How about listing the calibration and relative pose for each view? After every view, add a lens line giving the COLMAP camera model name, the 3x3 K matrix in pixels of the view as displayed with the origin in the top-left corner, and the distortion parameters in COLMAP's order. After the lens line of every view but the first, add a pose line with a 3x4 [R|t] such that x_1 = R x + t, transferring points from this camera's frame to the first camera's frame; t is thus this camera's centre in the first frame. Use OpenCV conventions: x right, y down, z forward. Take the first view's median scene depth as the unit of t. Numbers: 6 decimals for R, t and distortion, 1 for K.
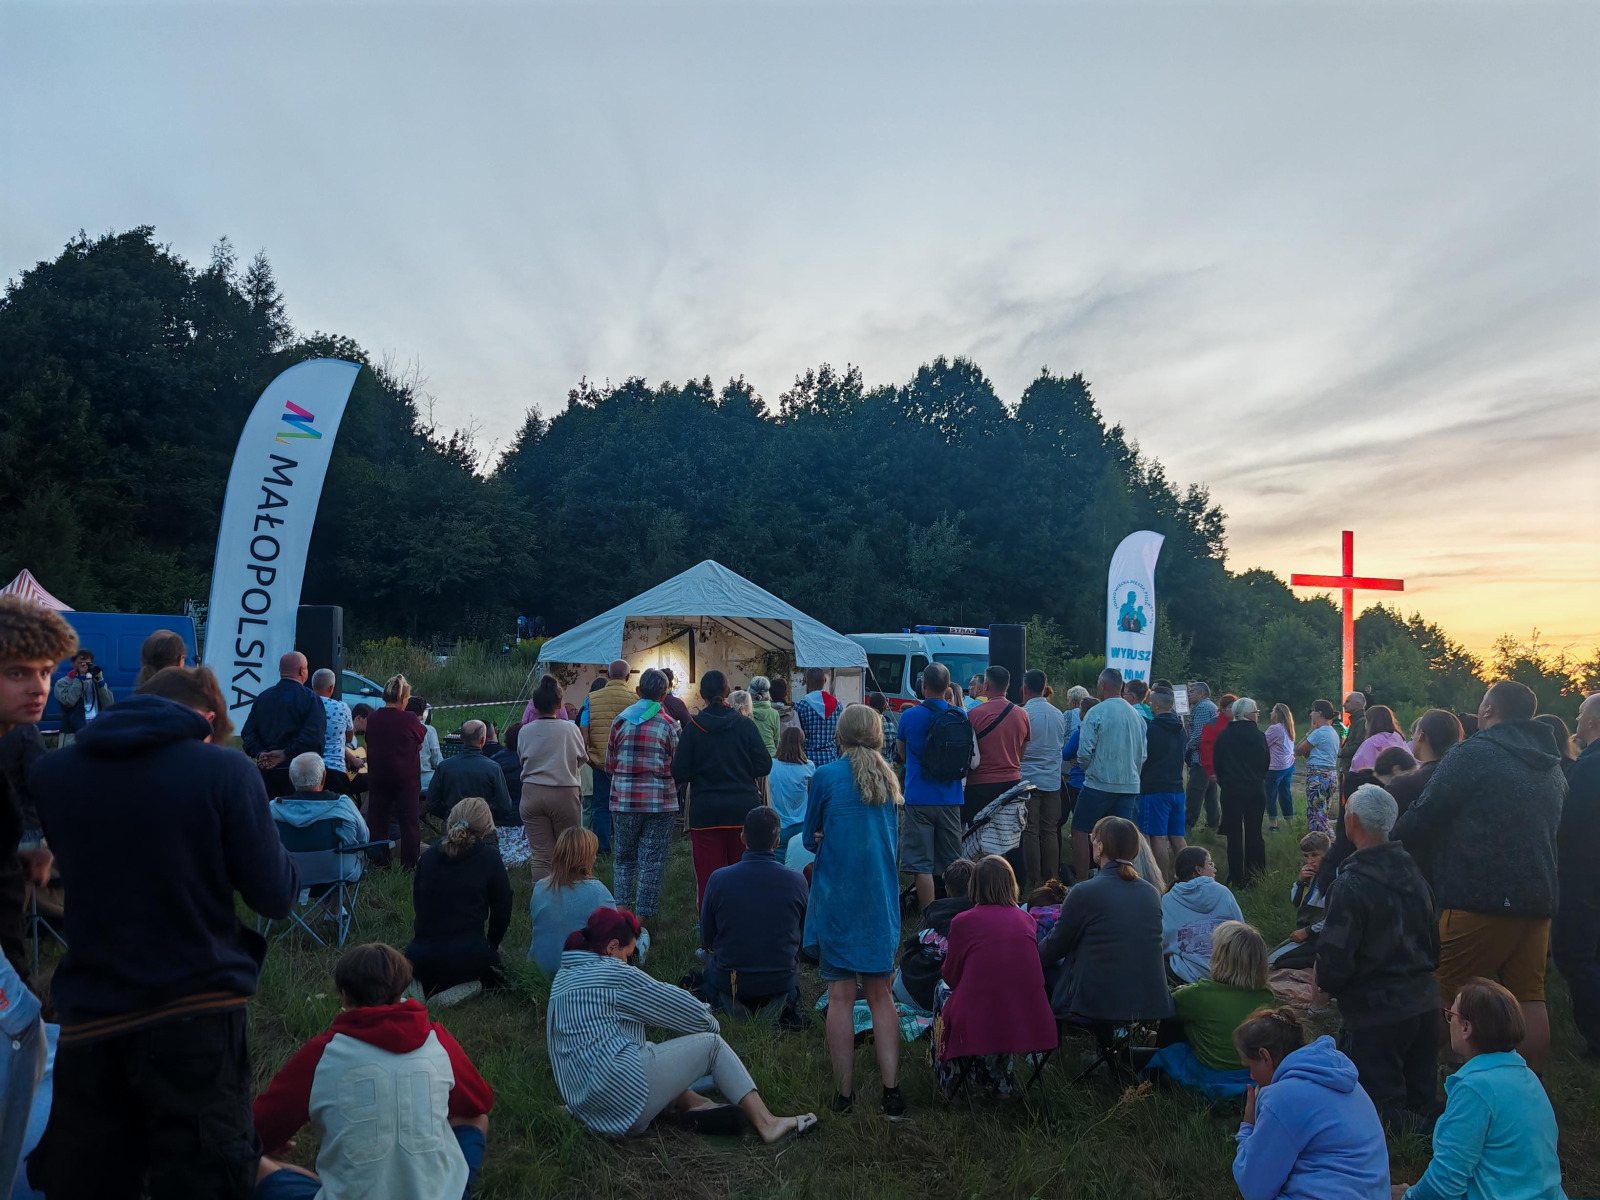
lens RADIAL K [[1302.5, 0, 792.3], [0, 1302.5, 595.2], [0, 0, 1]] dist [0.039501, -0.060695]
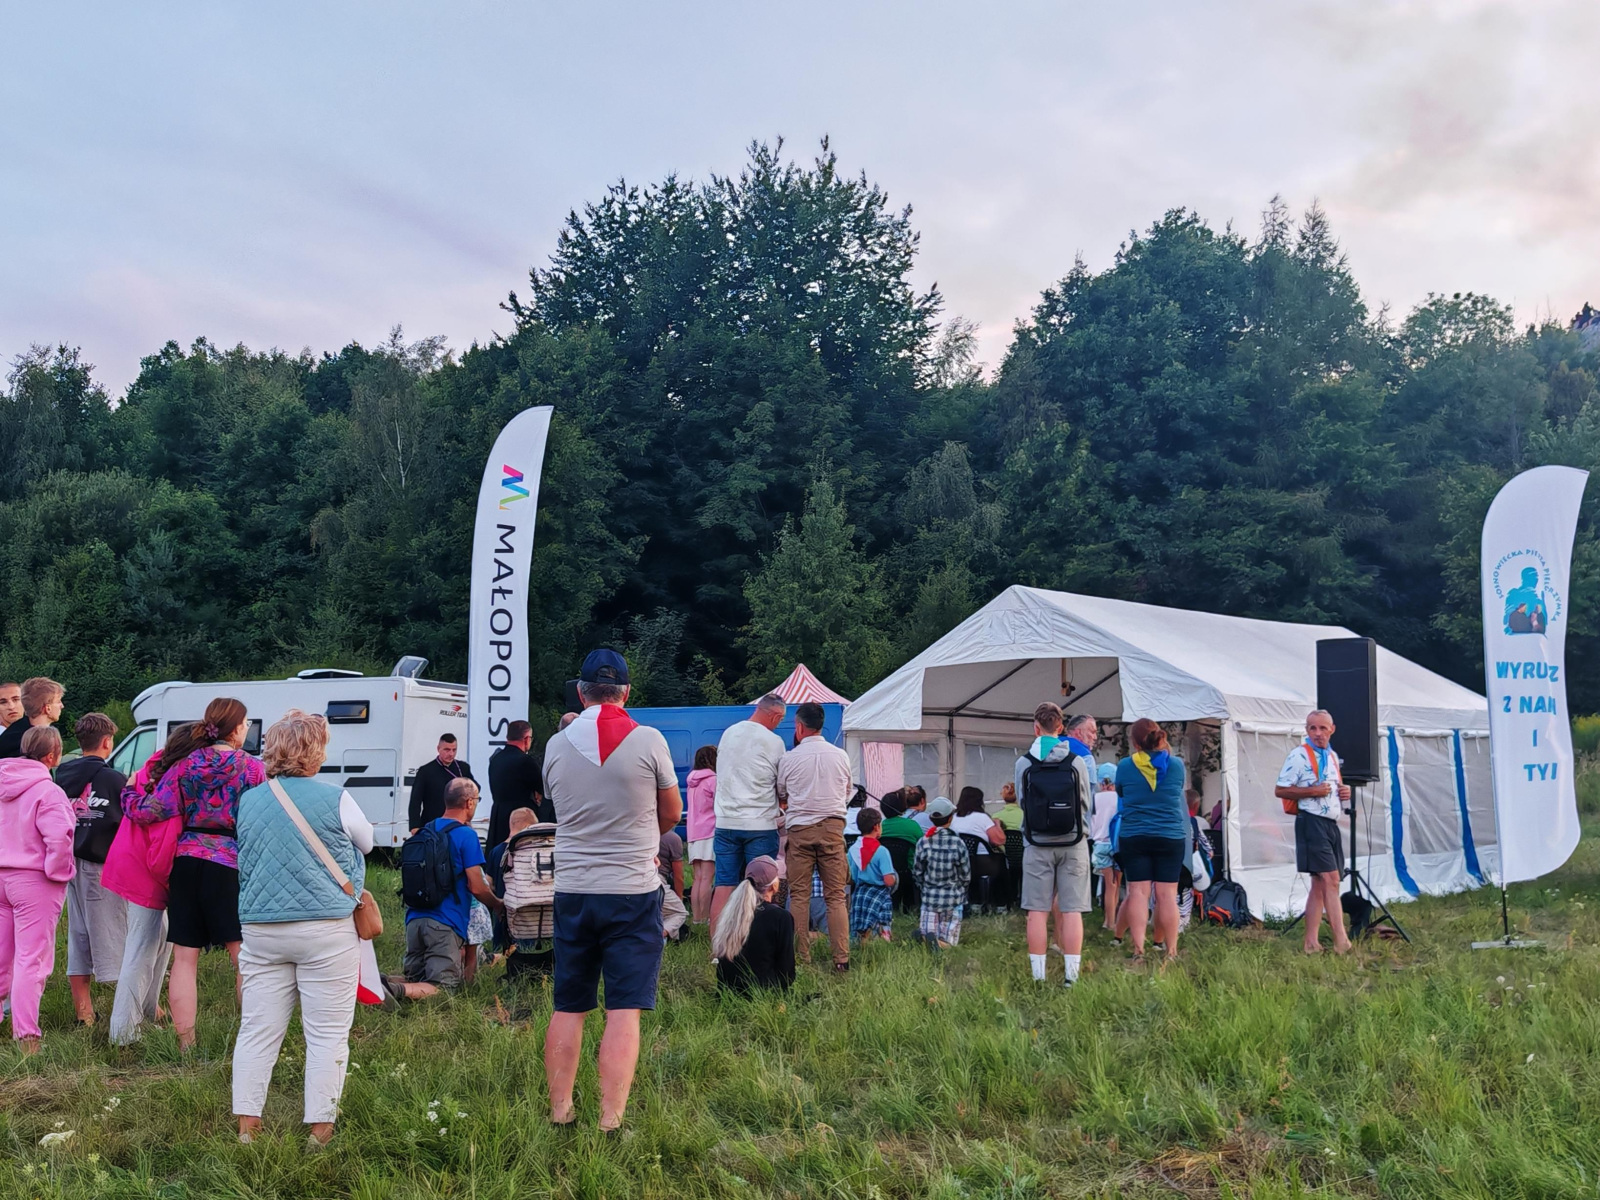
lens RADIAL K [[1933.2, 0, 765.4], [0, 1933.2, 607.8], [0, 0, 1]] dist [0.079855, 0.000000]
pose [[0.691746, -0.094265, -0.715962, 0.140101], [0.066900, 0.995545, -0.066439, 0.011465], [0.719035, -0.001939, 0.694971, 0.028310]]
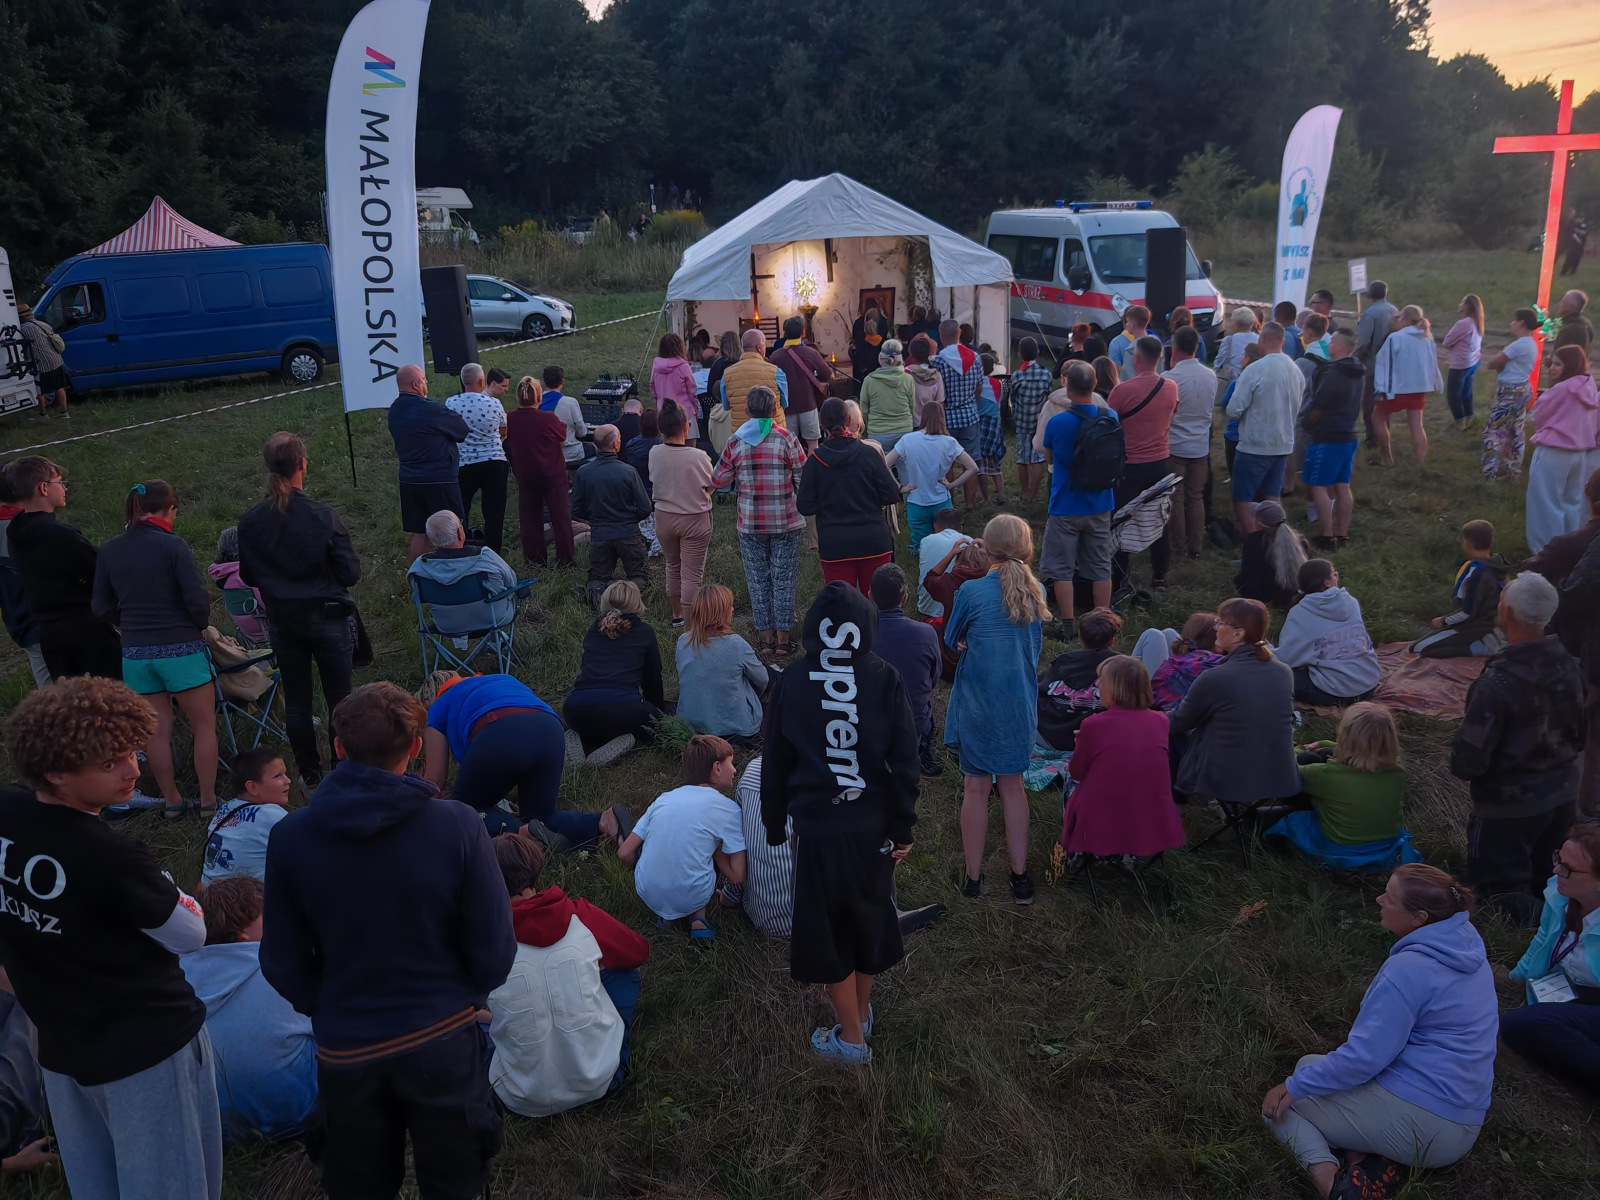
lens RADIAL K [[1302.5, 0, 804.3], [0, 1302.5, 608.2], [0, 0, 1]] dist [0.039501, -0.060695]
pose [[0.992387, -0.037008, -0.117468, 0.002560], [0.075806, 0.935252, 0.345770, -0.013606], [0.097066, -0.352043, 0.930937, 0.005290]]
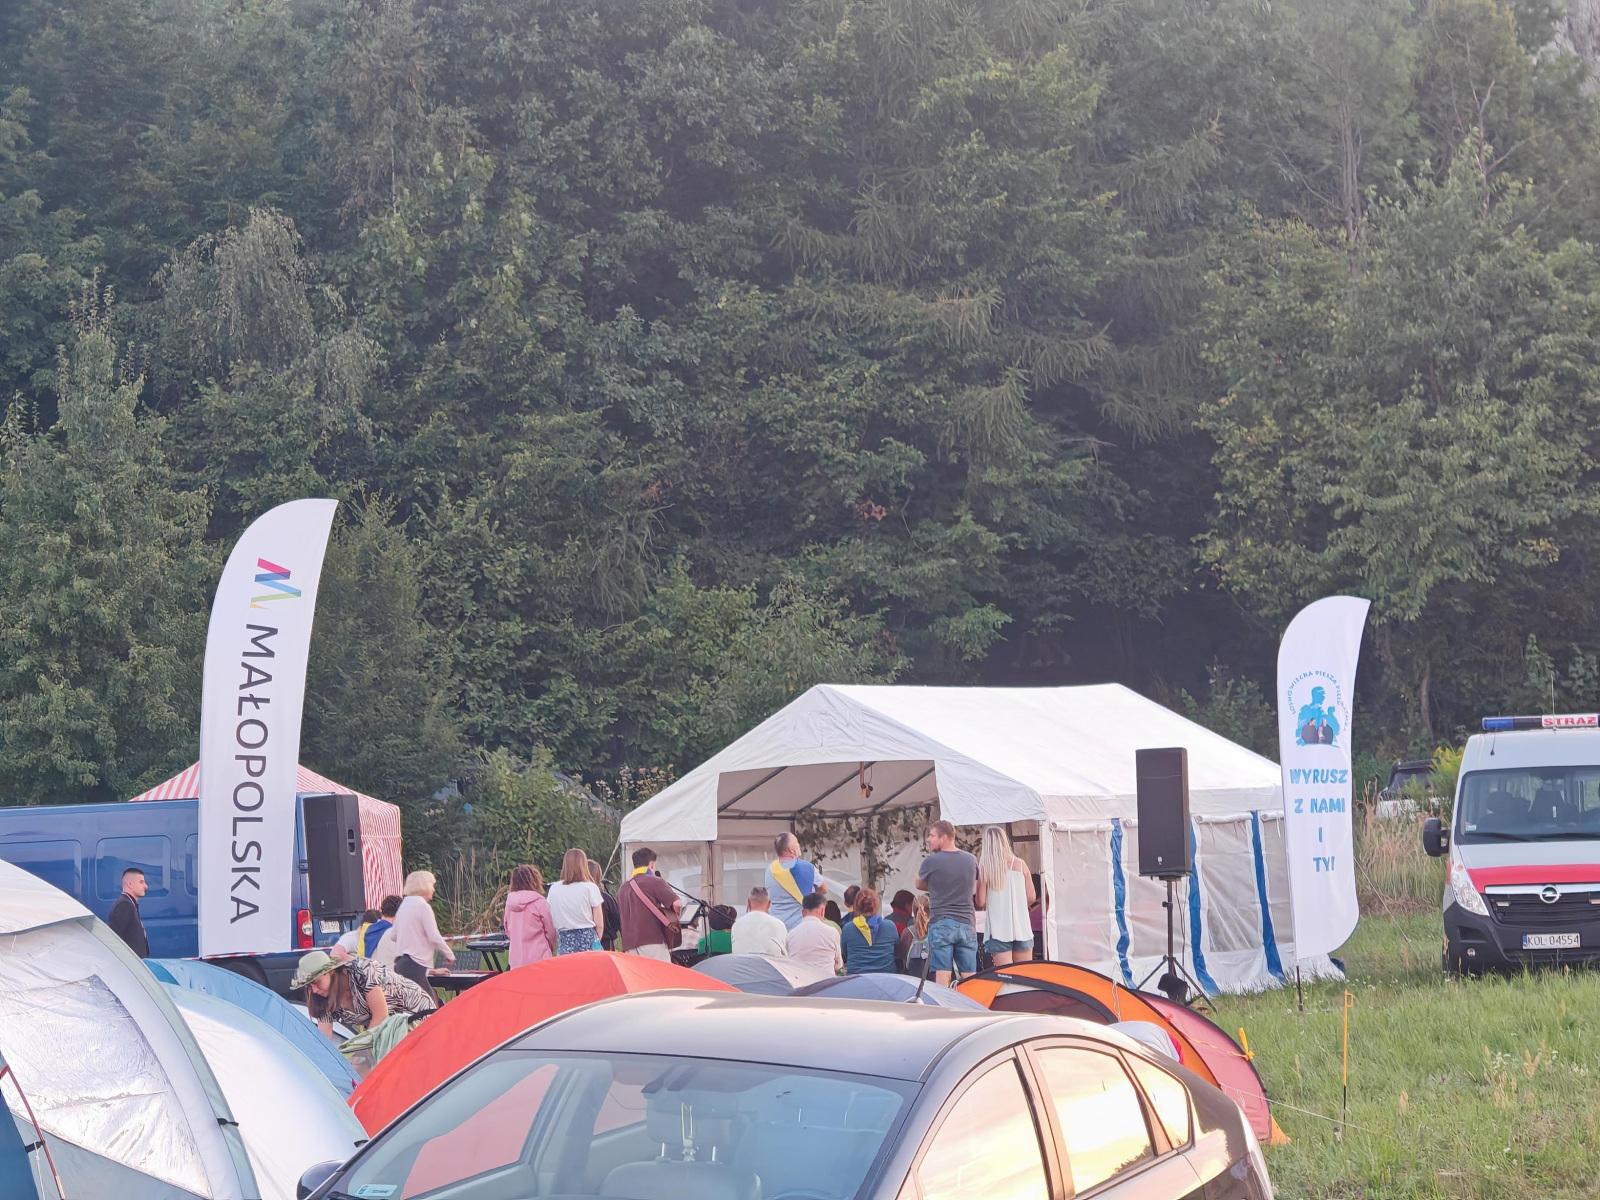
lens RADIAL K [[5883.7, 0, 796.6], [0, 5883.7, 595.3], [0, 0, 1]] dist [0.158755, 0.000000]
pose [[0.855033, -0.086236, -0.511354, 0.352266], [0.096223, 0.995335, -0.006962, -0.012139], [0.509569, -0.043252, 0.859342, -0.398628]]
